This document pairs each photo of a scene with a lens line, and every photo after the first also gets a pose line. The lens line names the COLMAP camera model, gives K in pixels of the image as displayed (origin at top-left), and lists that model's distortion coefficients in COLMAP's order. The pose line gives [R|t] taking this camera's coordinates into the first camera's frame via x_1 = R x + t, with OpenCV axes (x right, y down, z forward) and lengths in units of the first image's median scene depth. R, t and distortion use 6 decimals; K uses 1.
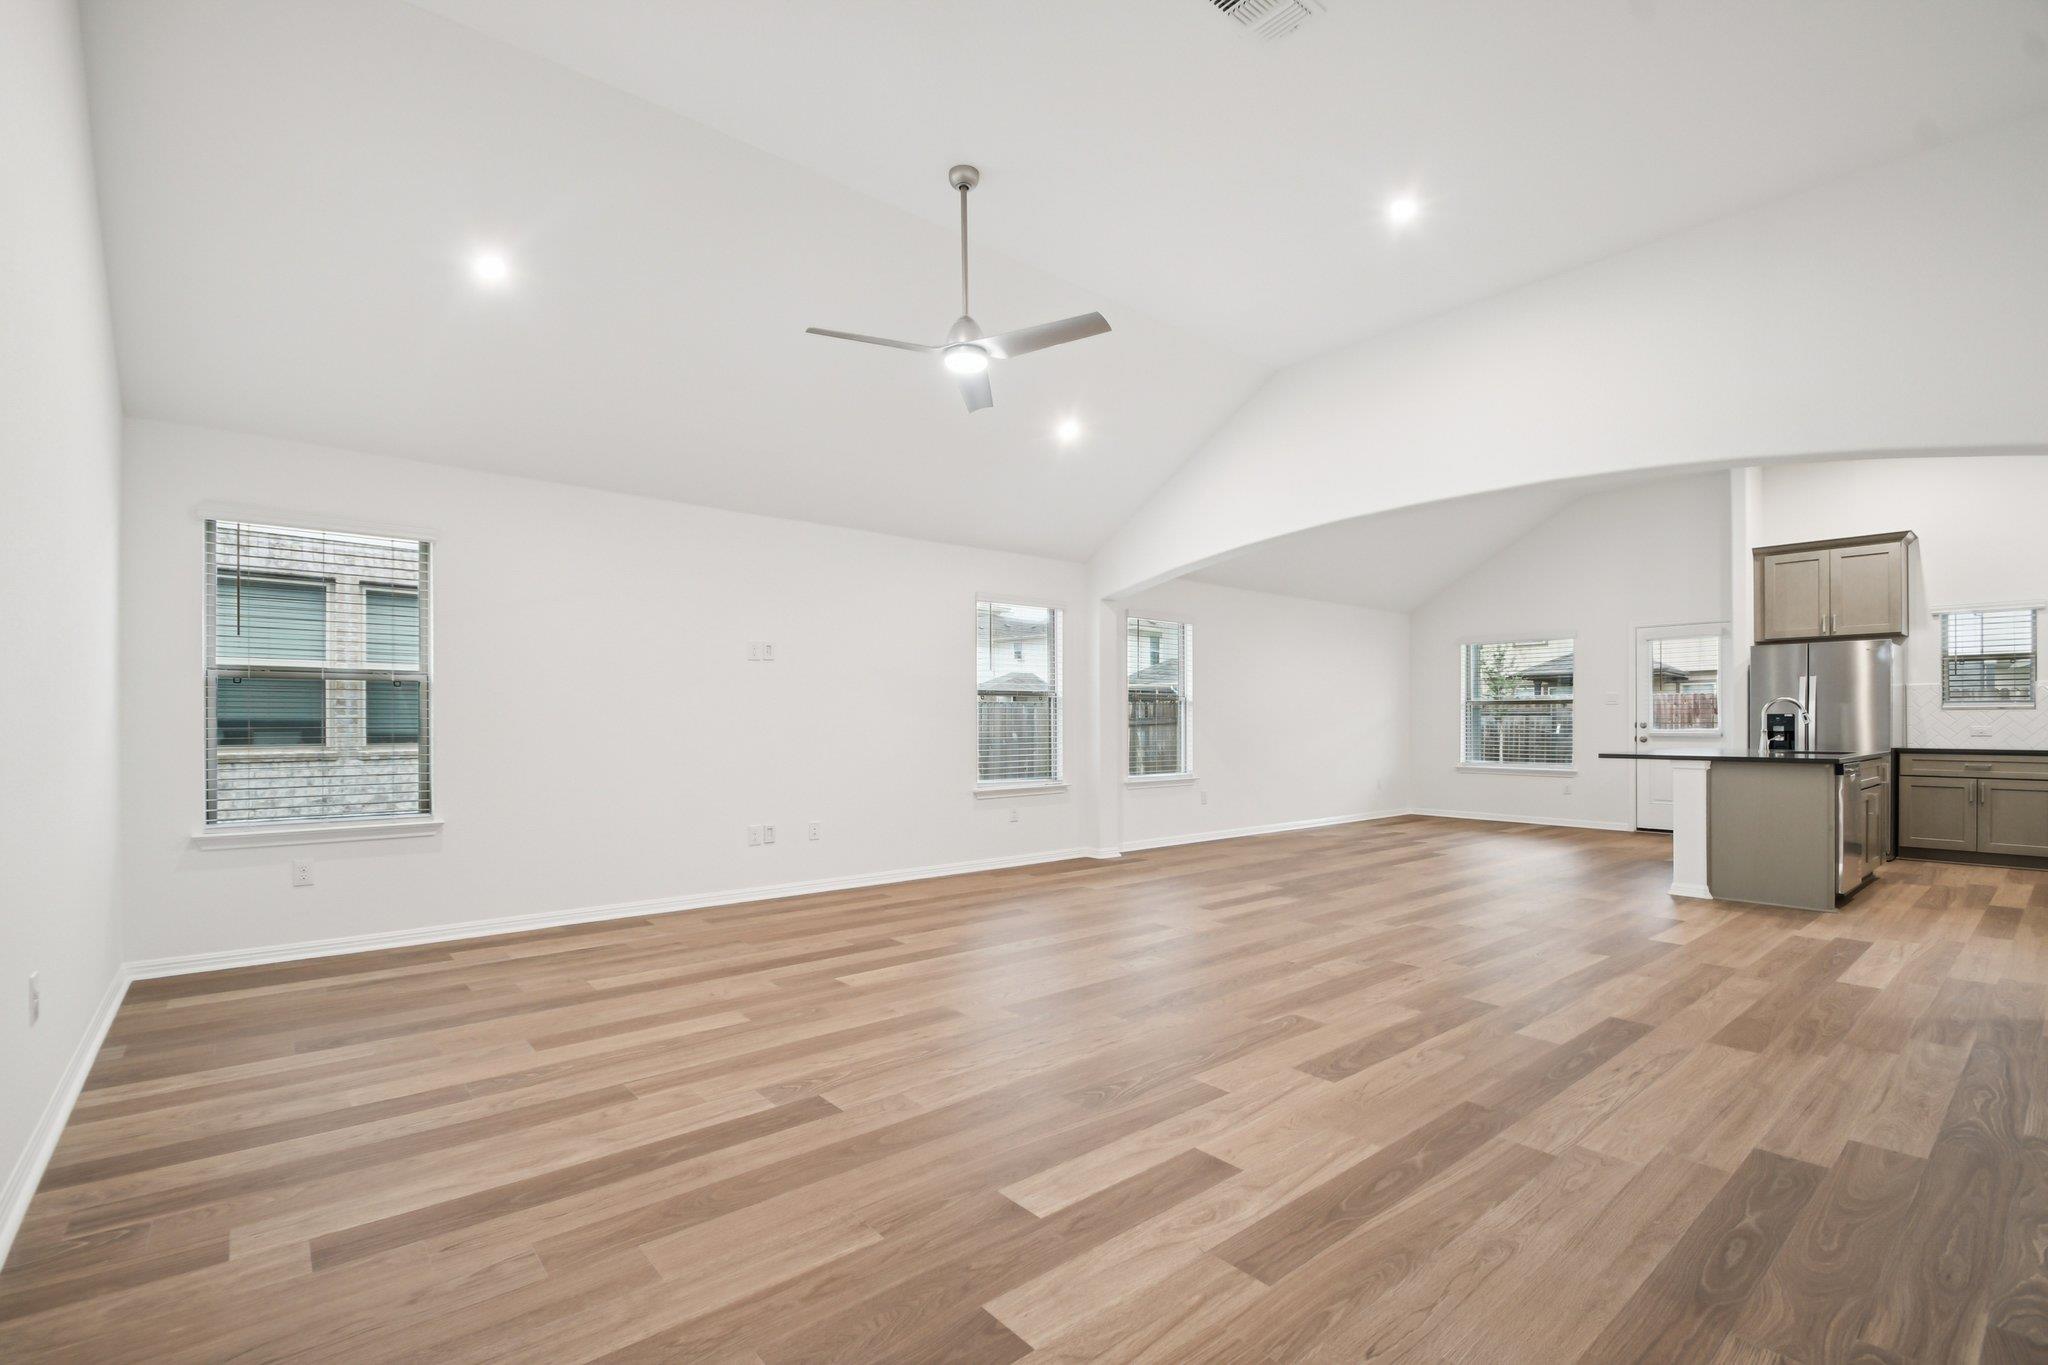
lens RADIAL K [[917.4, 0, 1023.6], [0, 917.4, 722.5], [0, 0, 1]] dist [0.013565, -0.017111]
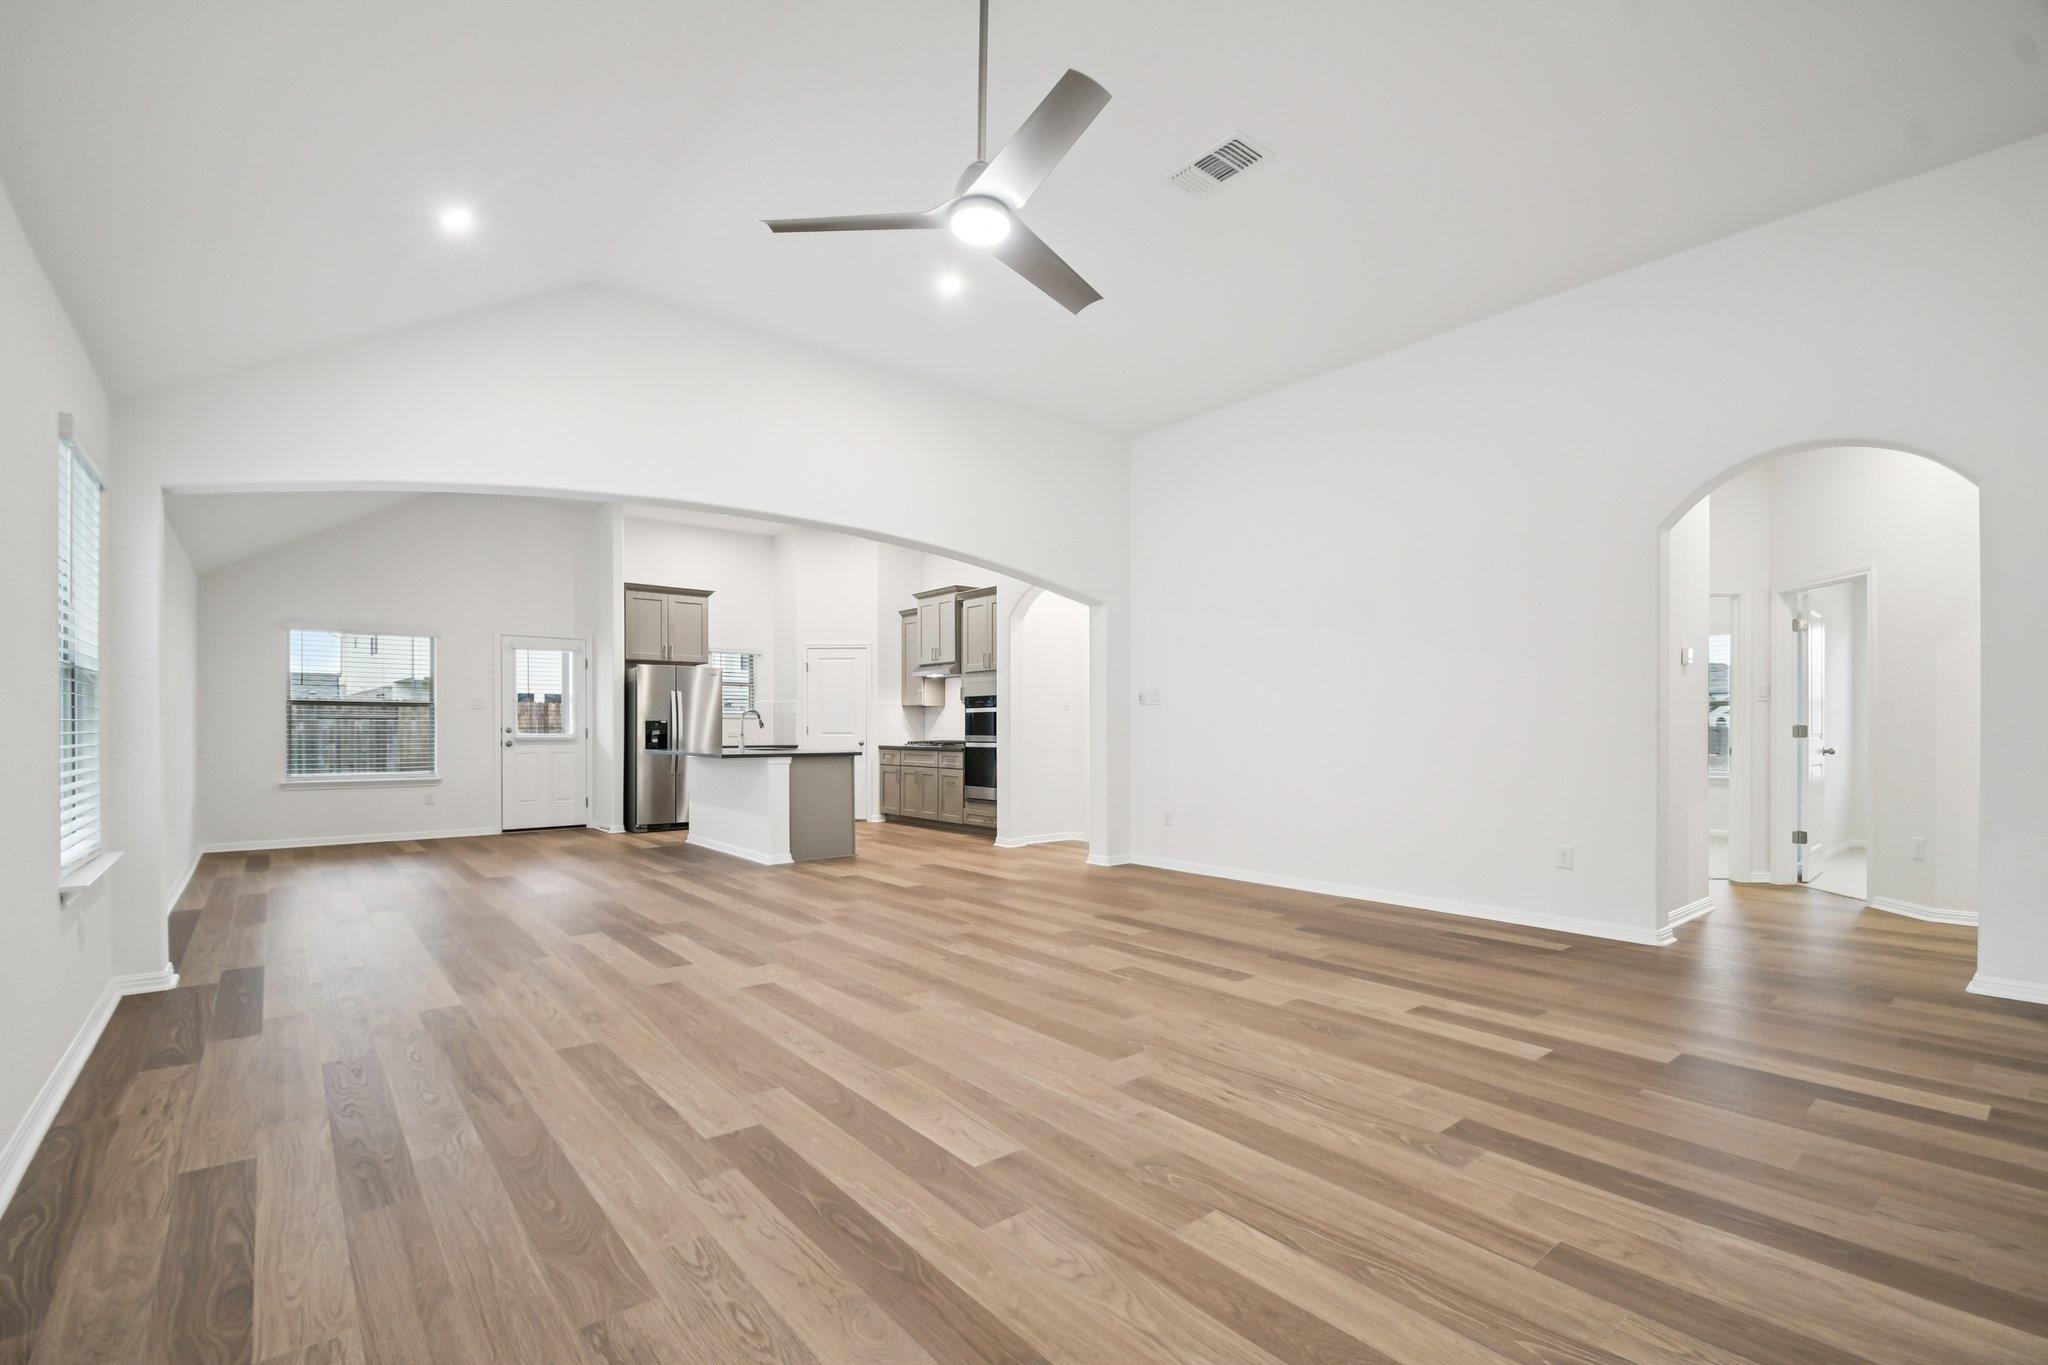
lens RADIAL K [[903.2, 0, 1012.2], [0, 903.2, 722.7], [0, 0, 1]] dist [0.006199, -0.015590]
pose [[0.019925, 0.006472, 0.999781, -0.855759], [-0.000591, 0.999979, -0.006462, 0.002373], [-0.999801, -0.000462, 0.019929, 1.063703]]
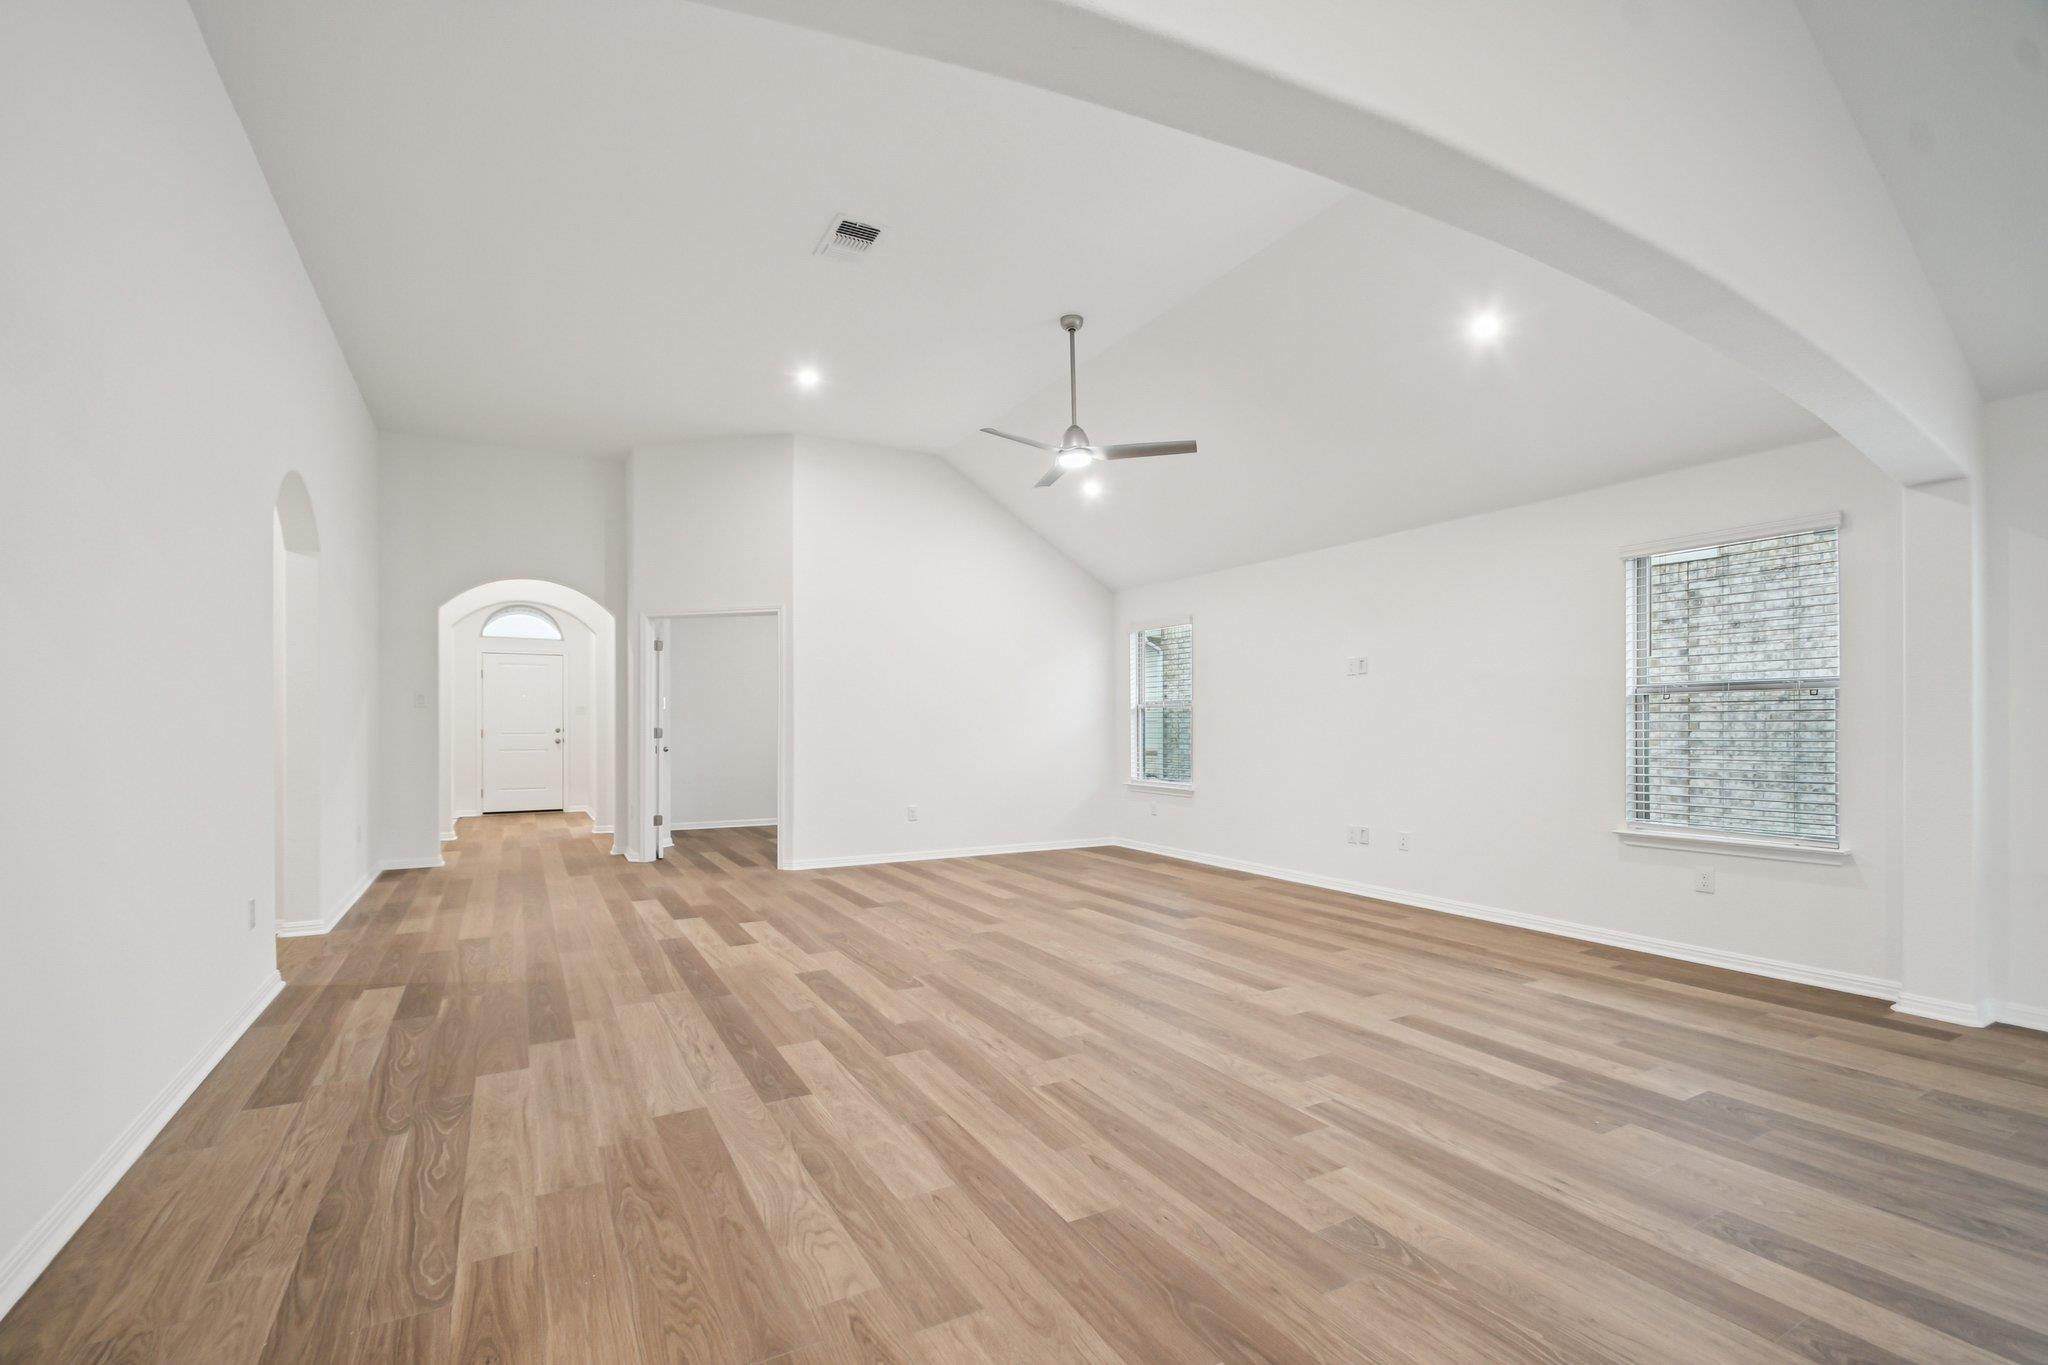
lens RADIAL K [[903.2, 0, 1012.2], [0, 903.2, 722.7], [0, 0, 1]] dist [0.006199, -0.015590]
pose [[-0.197966, -0.001377, -0.980208, 1.356722], [0.000713, 0.999999, -0.001549, -0.016182], [0.980209, -0.001006, -0.197964, 1.291984]]
